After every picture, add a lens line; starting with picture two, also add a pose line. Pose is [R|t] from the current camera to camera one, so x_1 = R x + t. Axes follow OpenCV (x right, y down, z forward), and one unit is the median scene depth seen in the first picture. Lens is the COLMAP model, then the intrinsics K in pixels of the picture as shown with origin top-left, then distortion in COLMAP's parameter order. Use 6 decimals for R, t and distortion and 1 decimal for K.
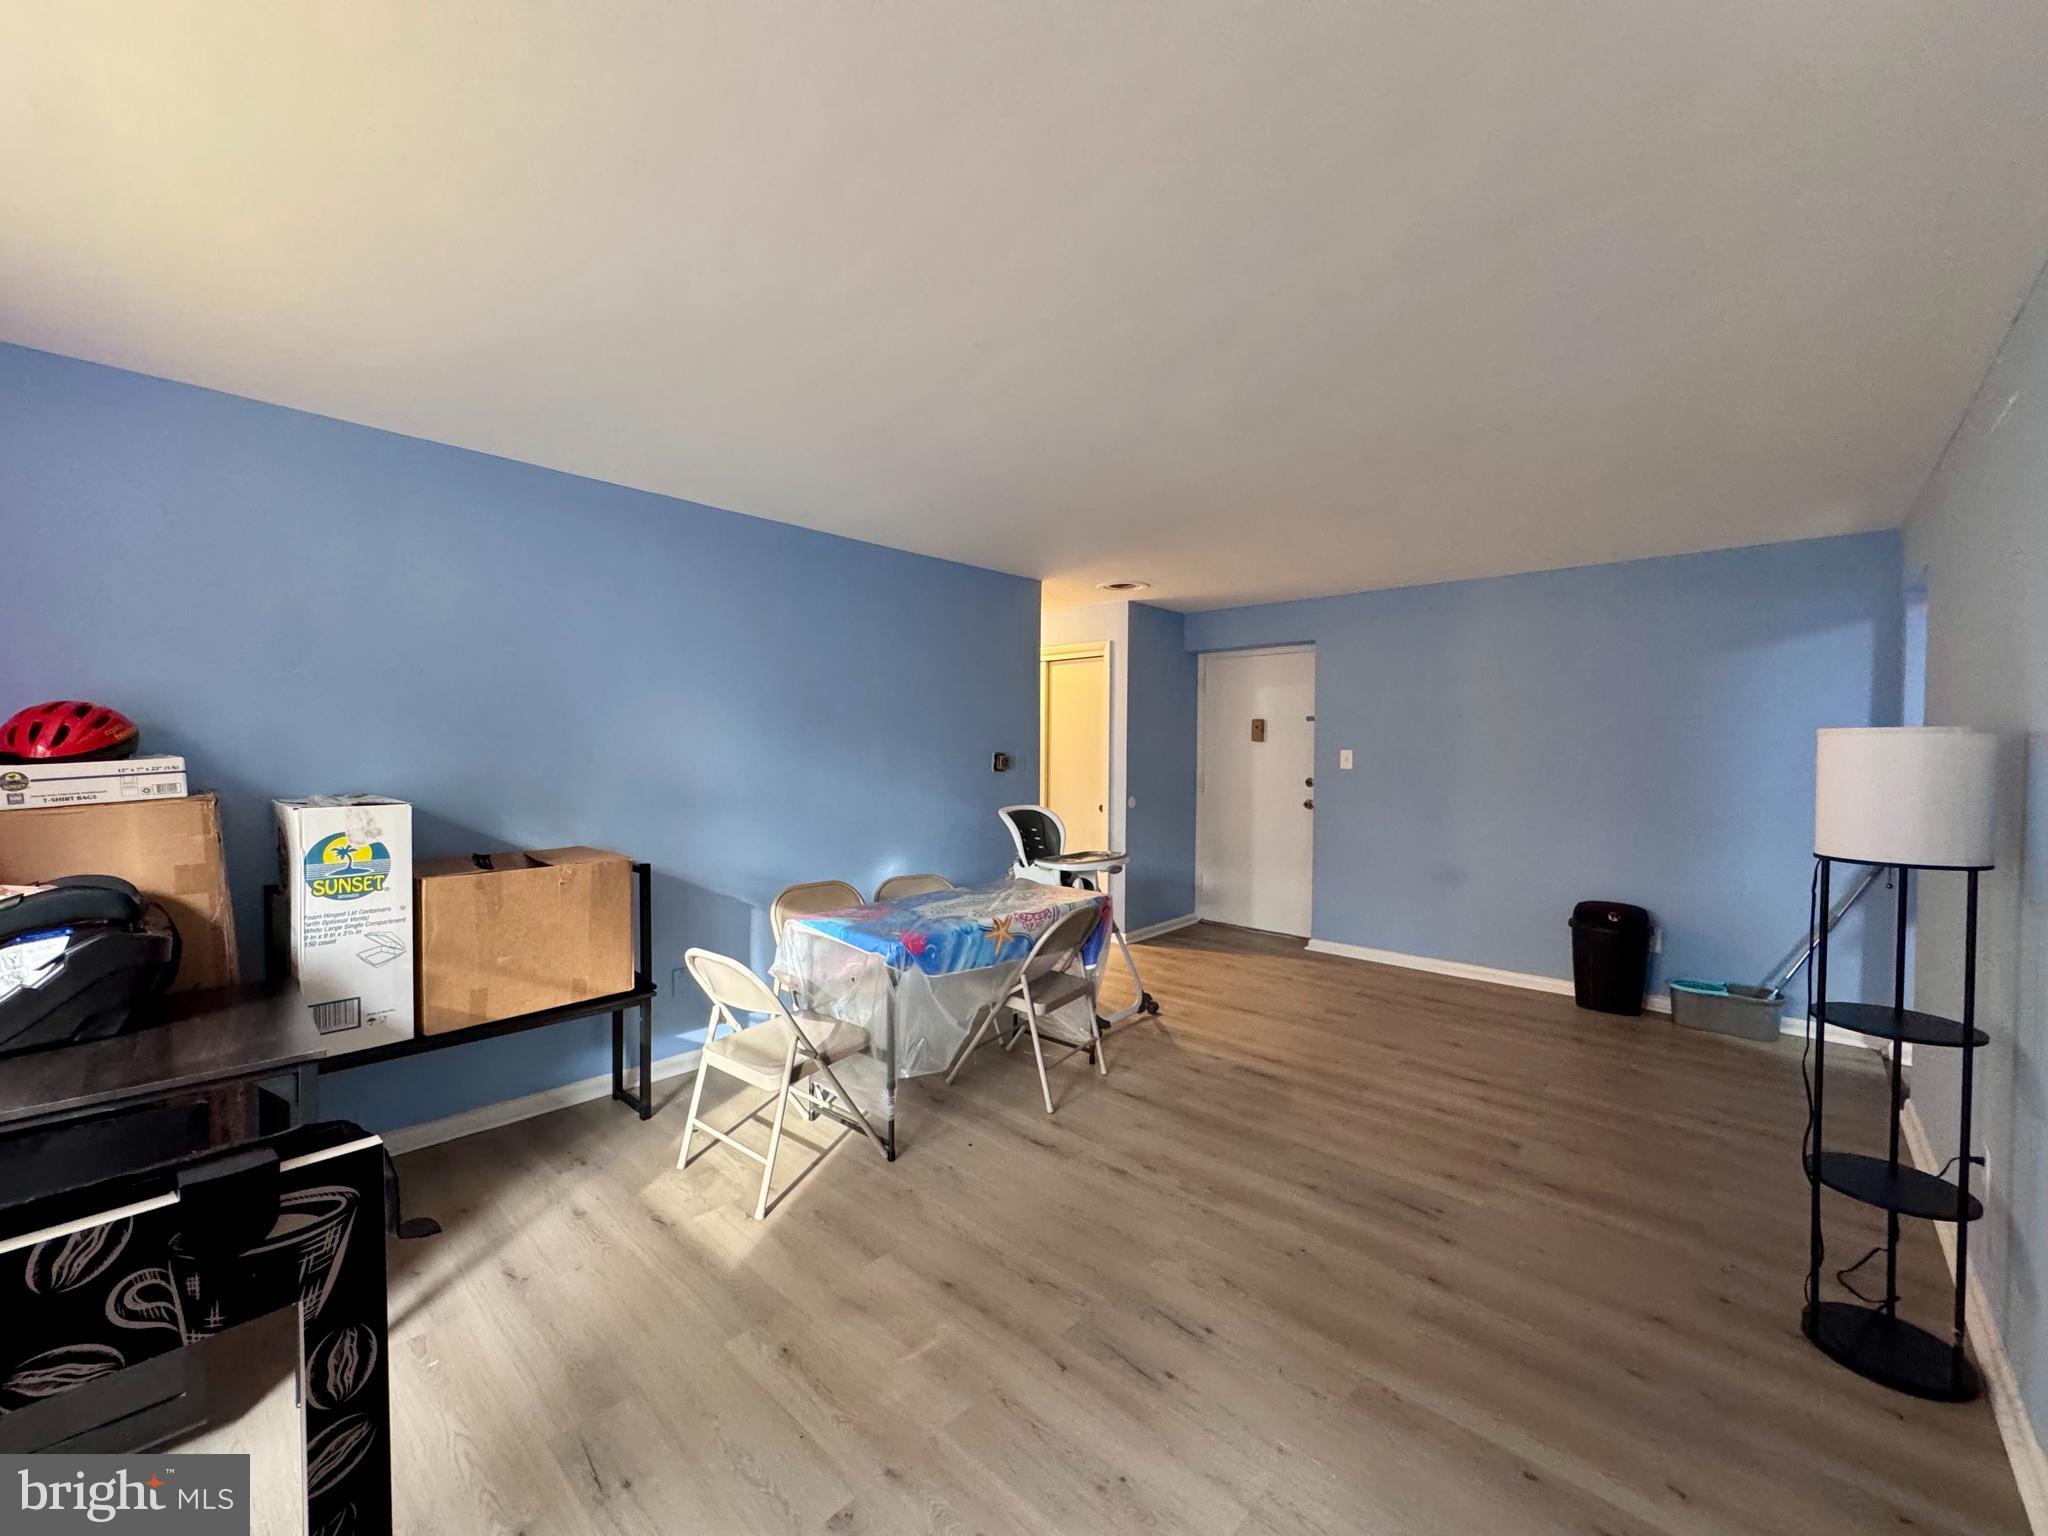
lens RADIAL K [[815.4, 0, 1024.0], [0, 815.4, 768.0], [0, 0, 1]] dist [-0.003994, 0.000530]
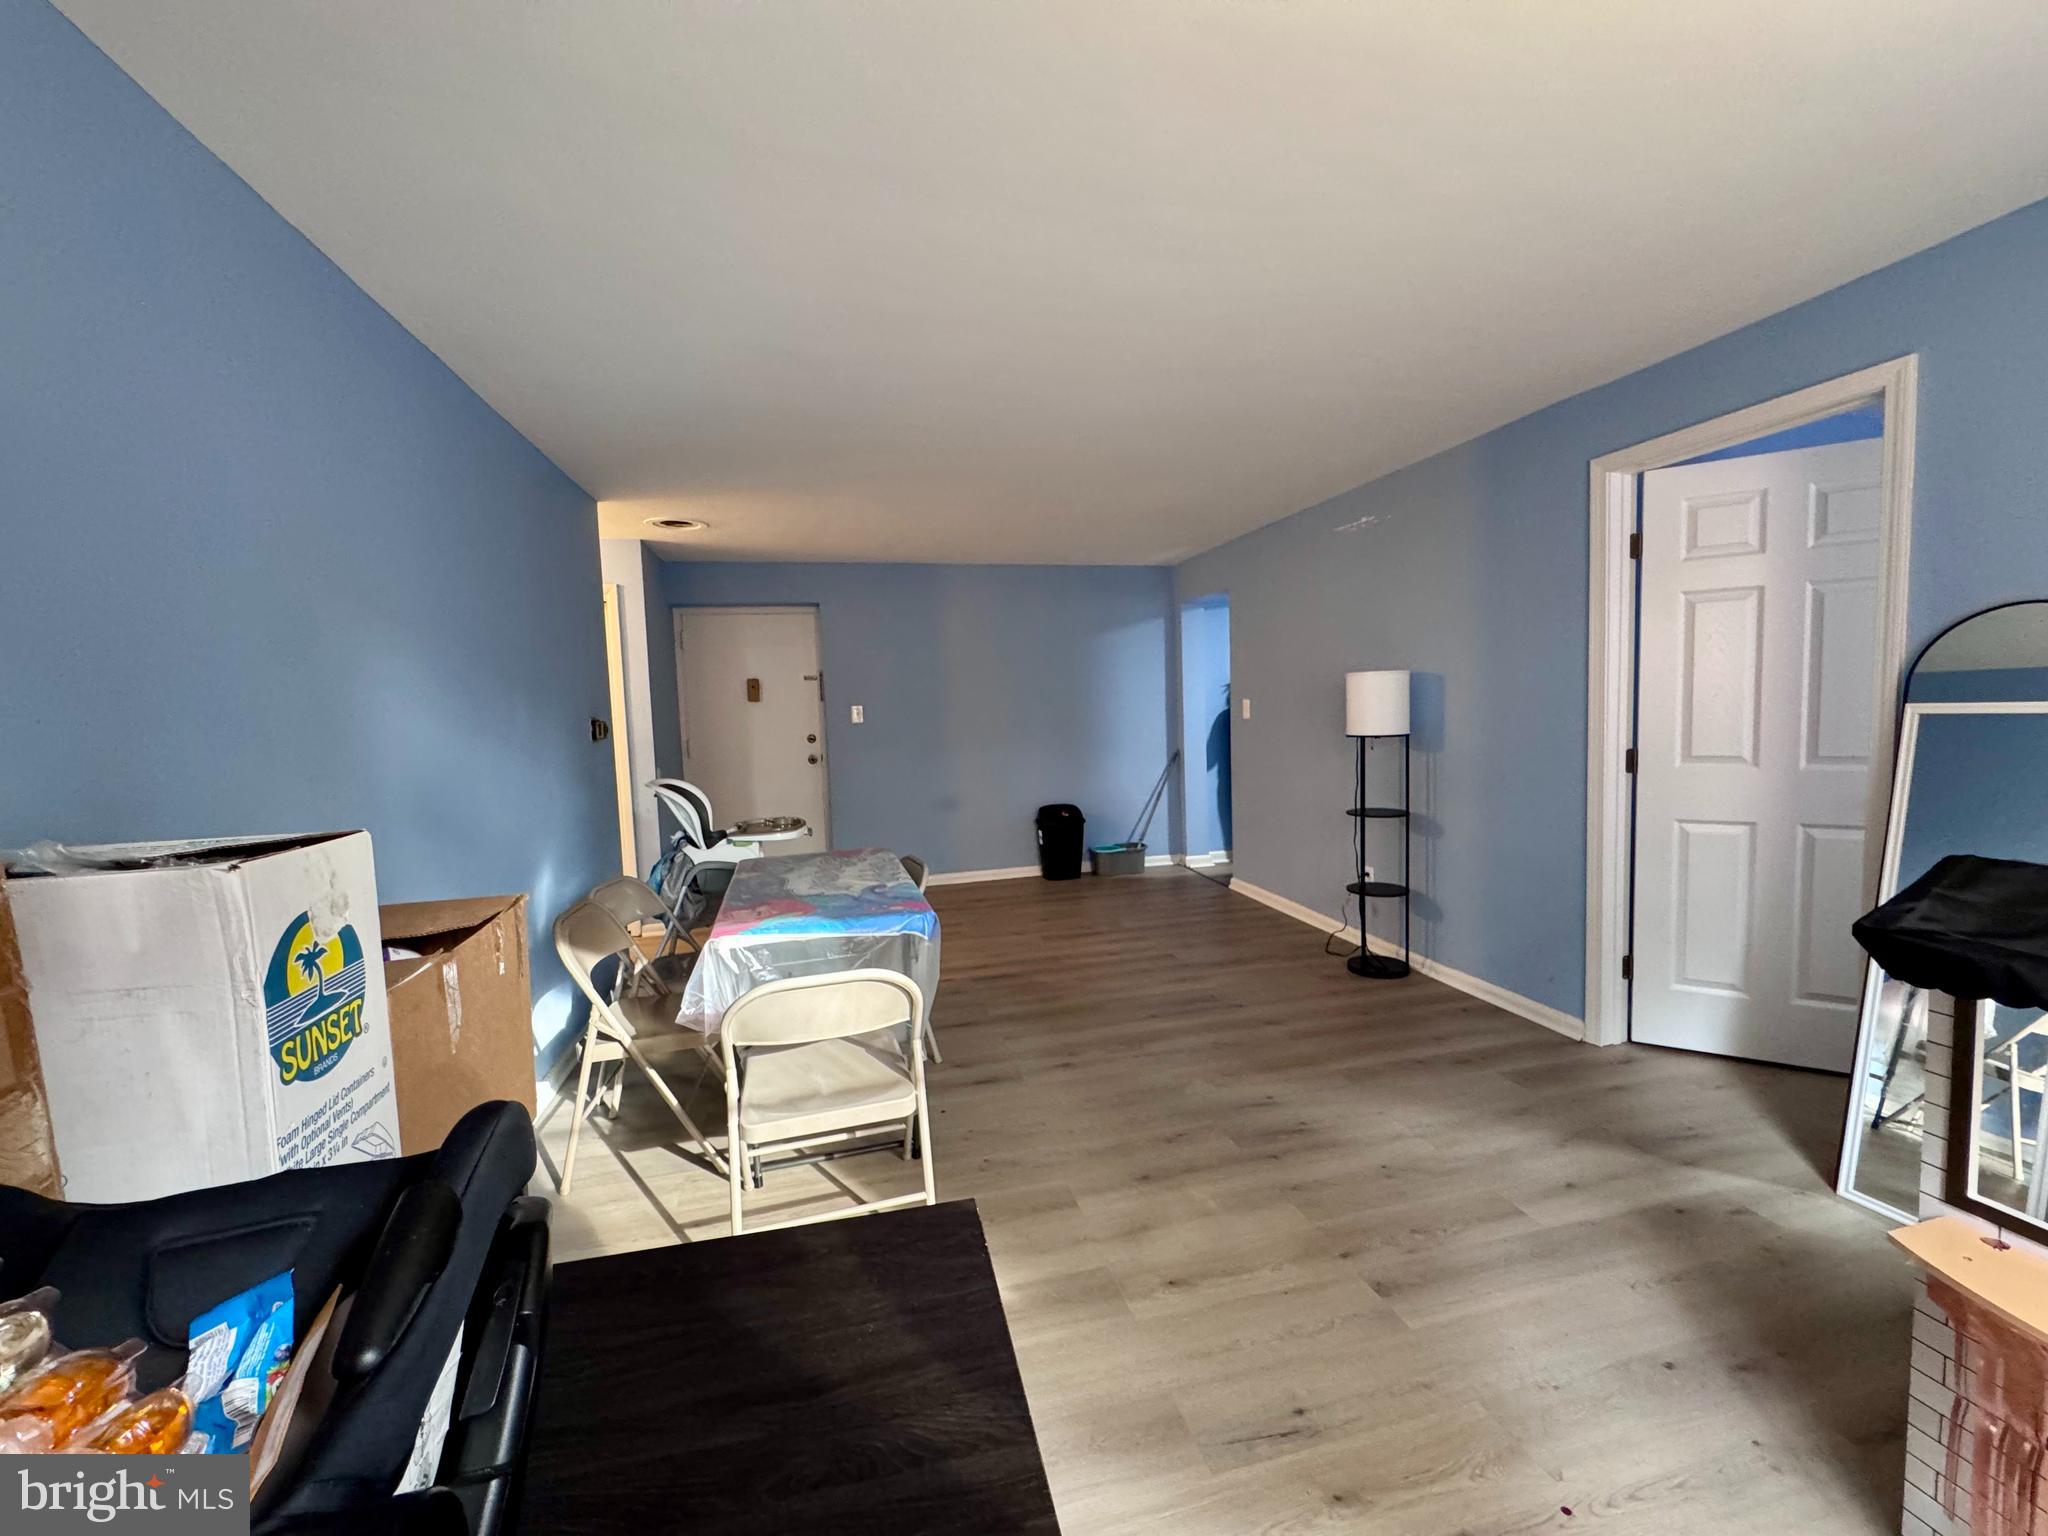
lens RADIAL K [[815.4, 0, 1024.0], [0, 815.4, 768.0], [0, 0, 1]] dist [-0.003994, 0.000530]
pose [[0.552599, -0.087674, 0.828823, -0.802164], [0.057466, 0.996093, 0.067054, 0.001253], [-0.831464, 0.010575, 0.555478, 0.399123]]
